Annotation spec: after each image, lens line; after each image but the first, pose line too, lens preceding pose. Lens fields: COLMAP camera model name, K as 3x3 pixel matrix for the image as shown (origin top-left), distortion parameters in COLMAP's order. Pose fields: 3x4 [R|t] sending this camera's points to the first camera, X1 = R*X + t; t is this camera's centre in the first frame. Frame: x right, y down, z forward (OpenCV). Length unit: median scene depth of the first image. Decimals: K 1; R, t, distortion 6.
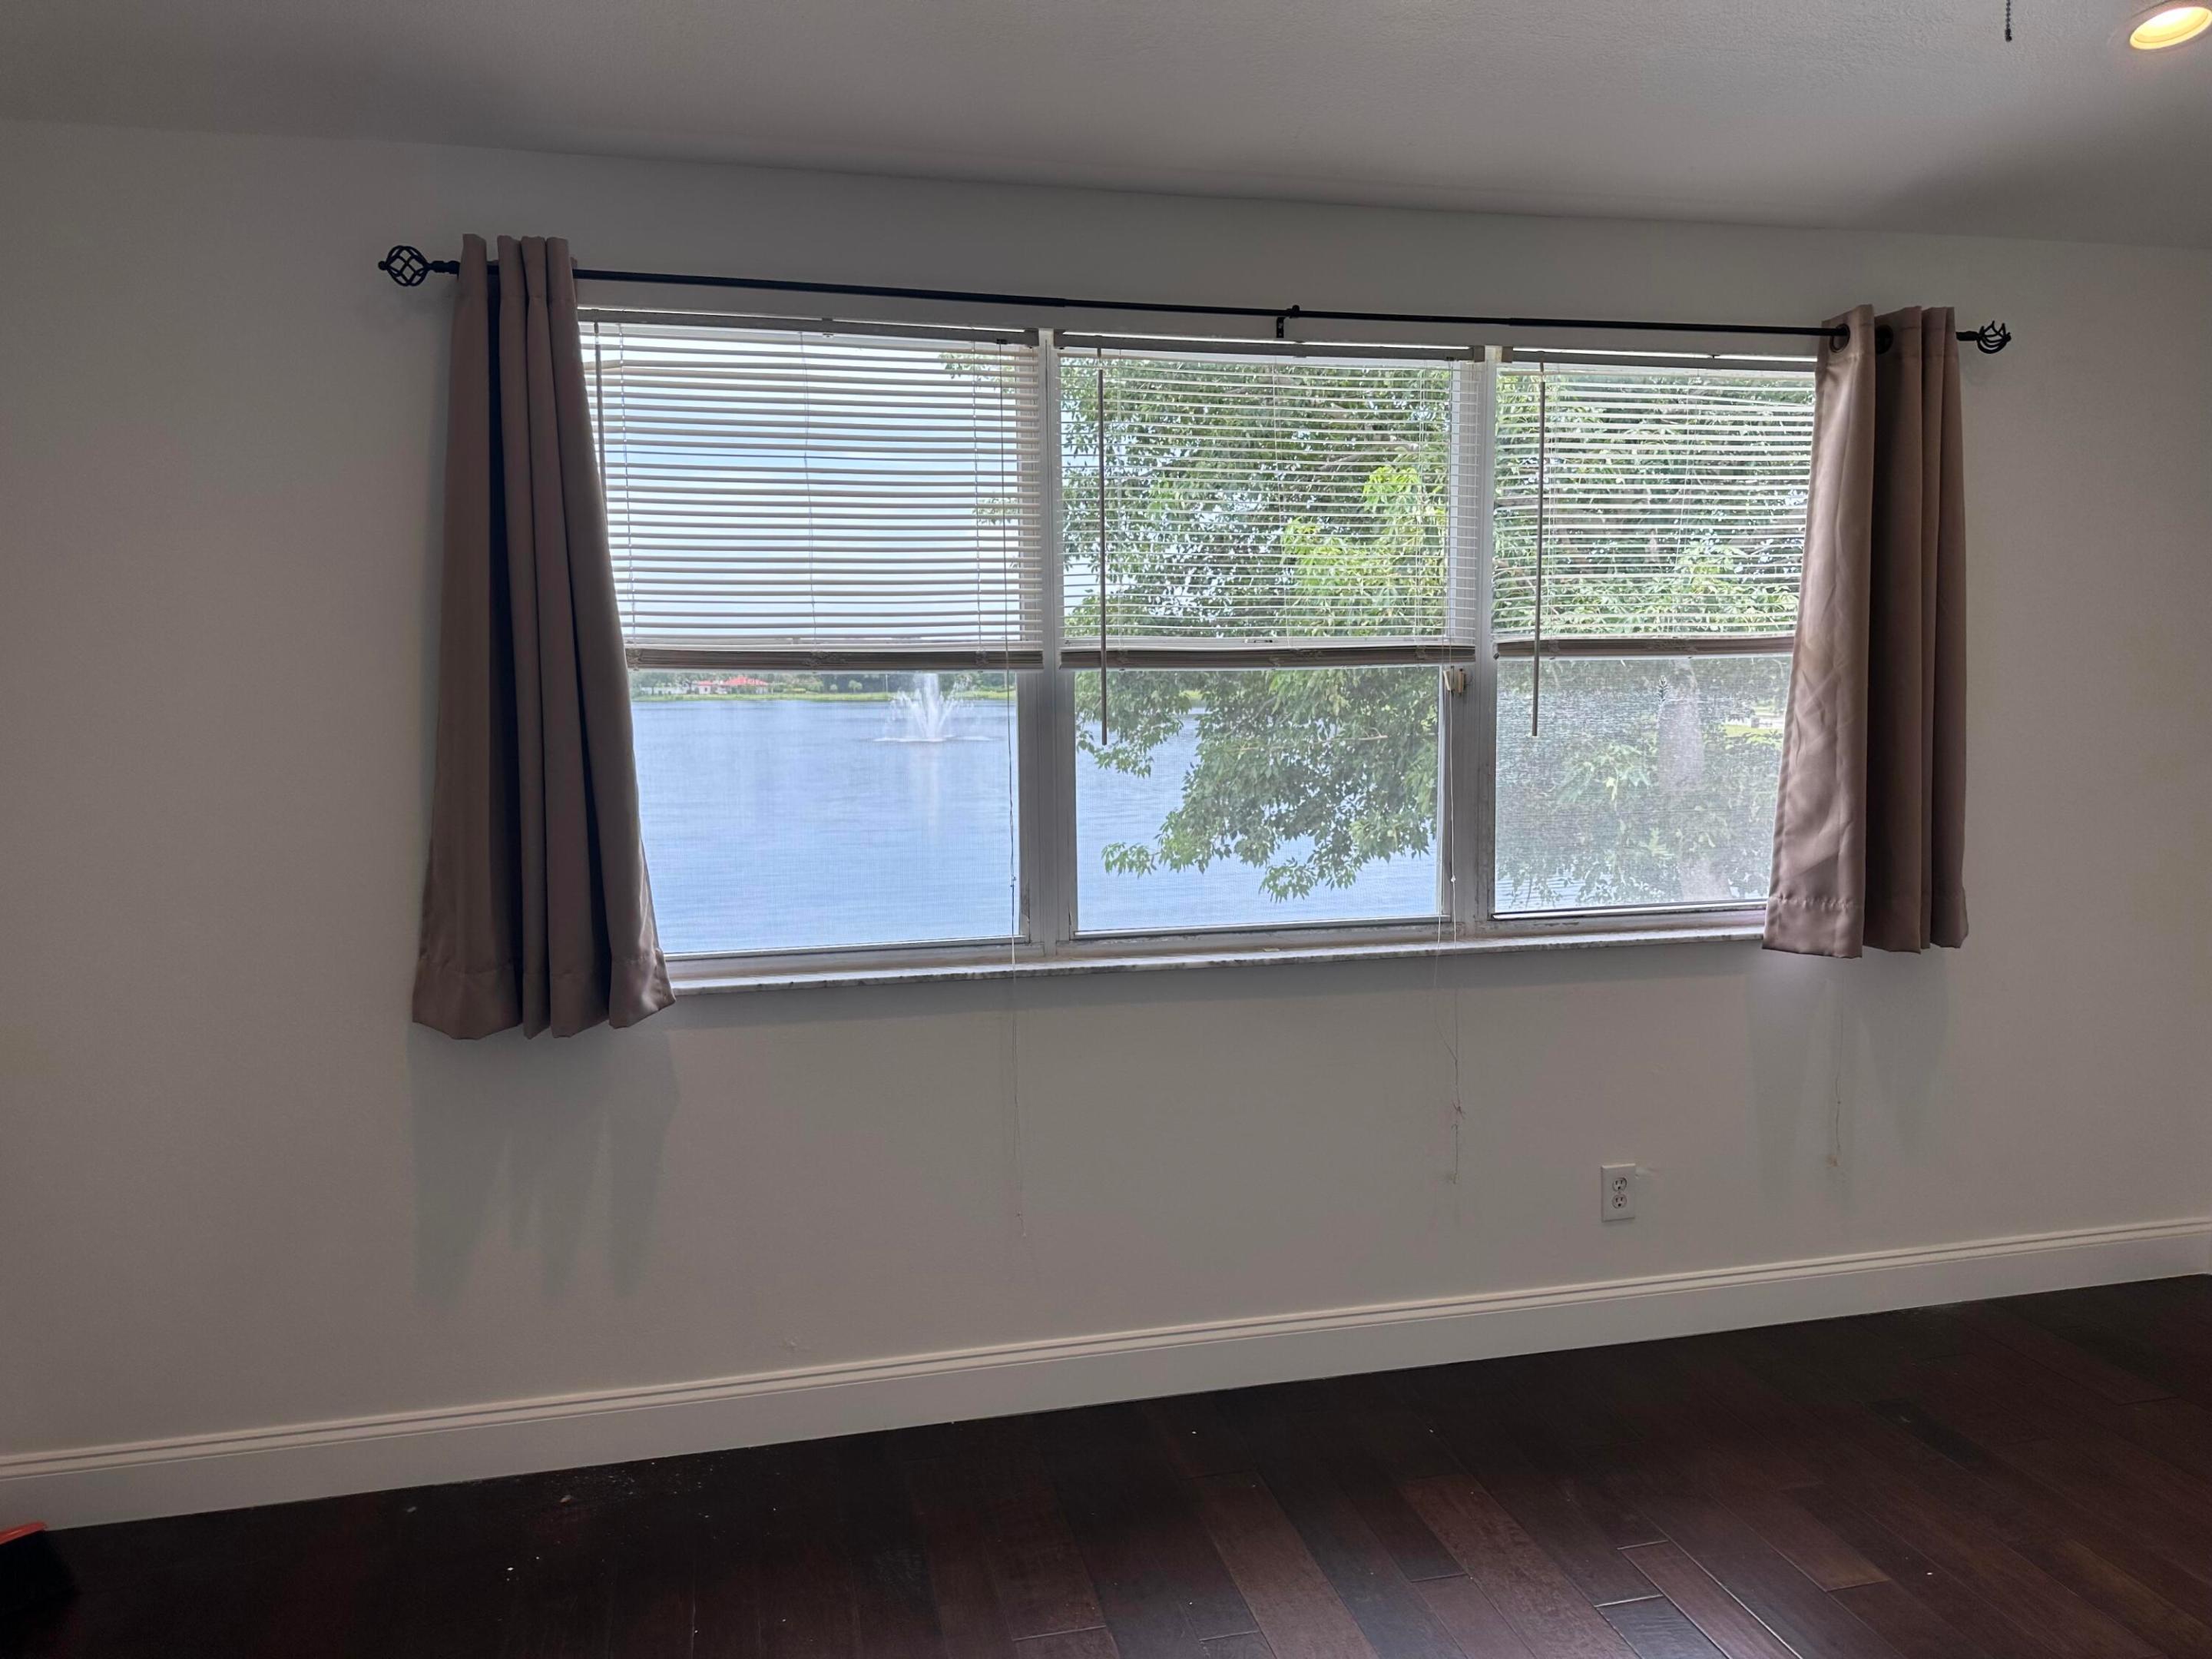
lens RADIAL K [[1568.1, 0, 1099.5], [0, 1568.1, 819.3], [0, 0, 1]] dist [0.107848, -0.120220]
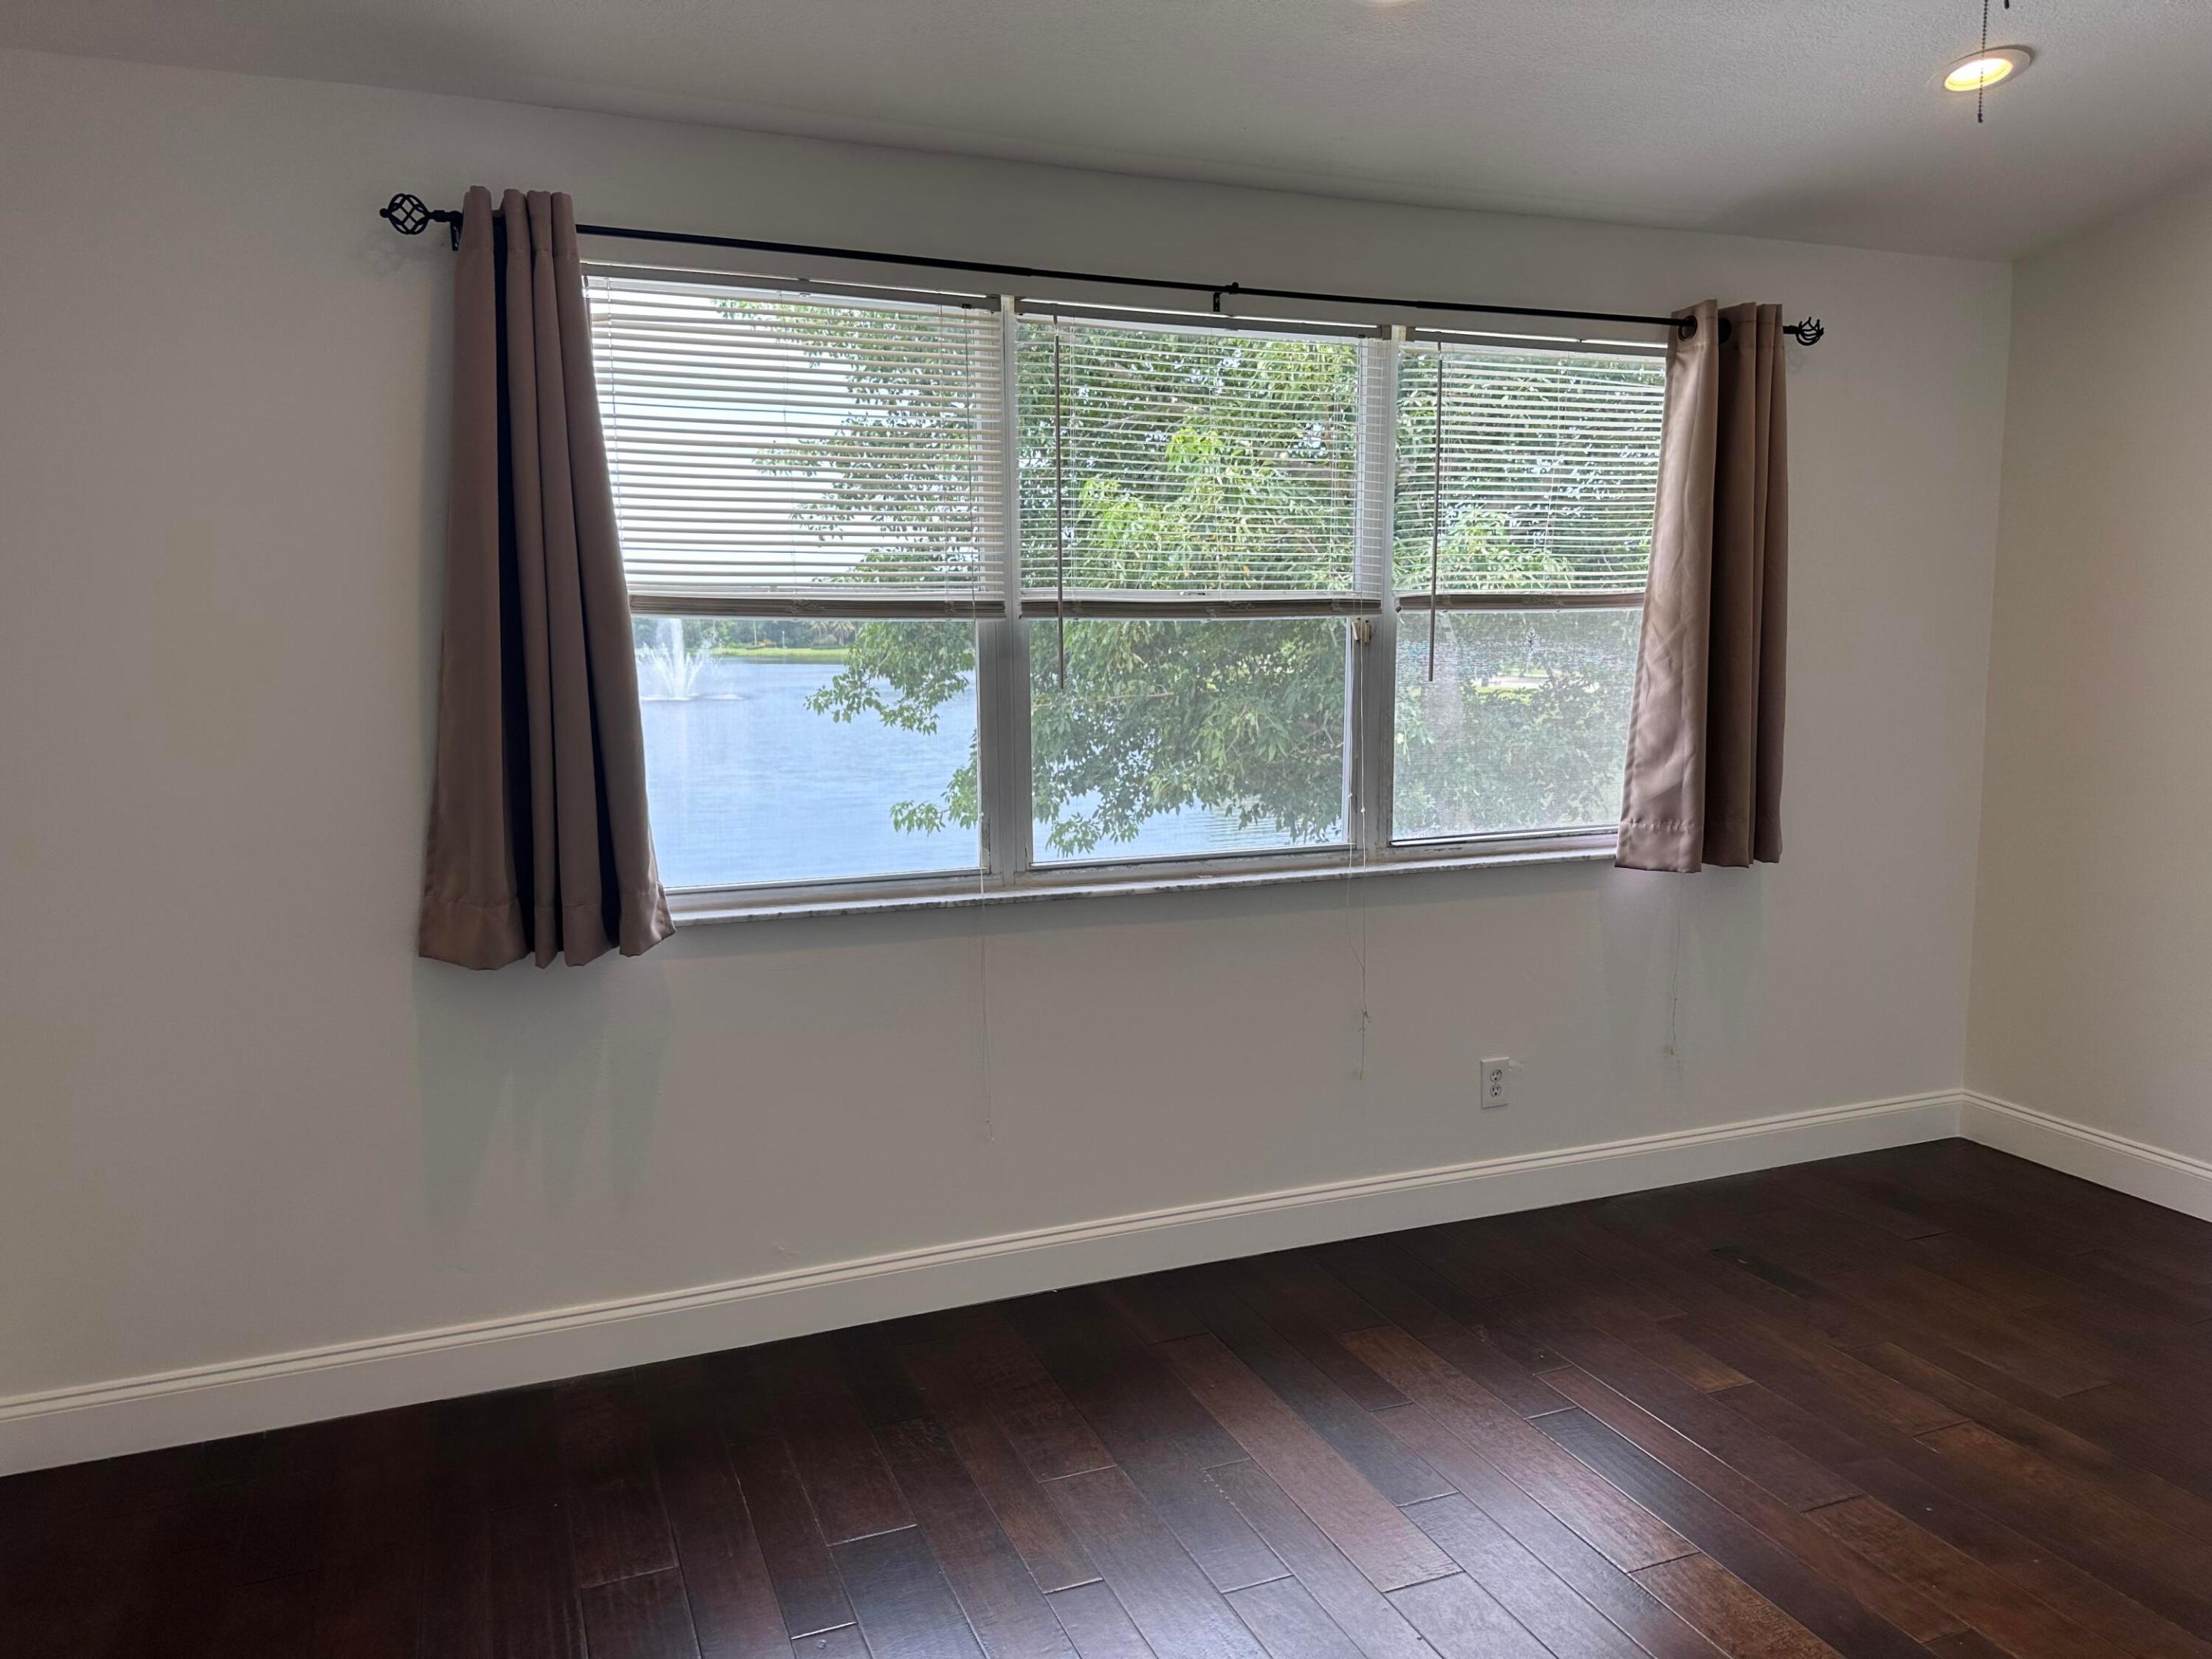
lens RADIAL K [[1544.7, 0, 1108.9], [0, 1544.7, 836.1], [0, 0, 1]] dist [0.179871, -0.315155]
pose [[0.988496, -0.015979, 0.150400, -0.119320], [0.009922, 0.999113, 0.040934, 0.009715], [-0.150920, -0.038971, 0.987777, -0.062018]]
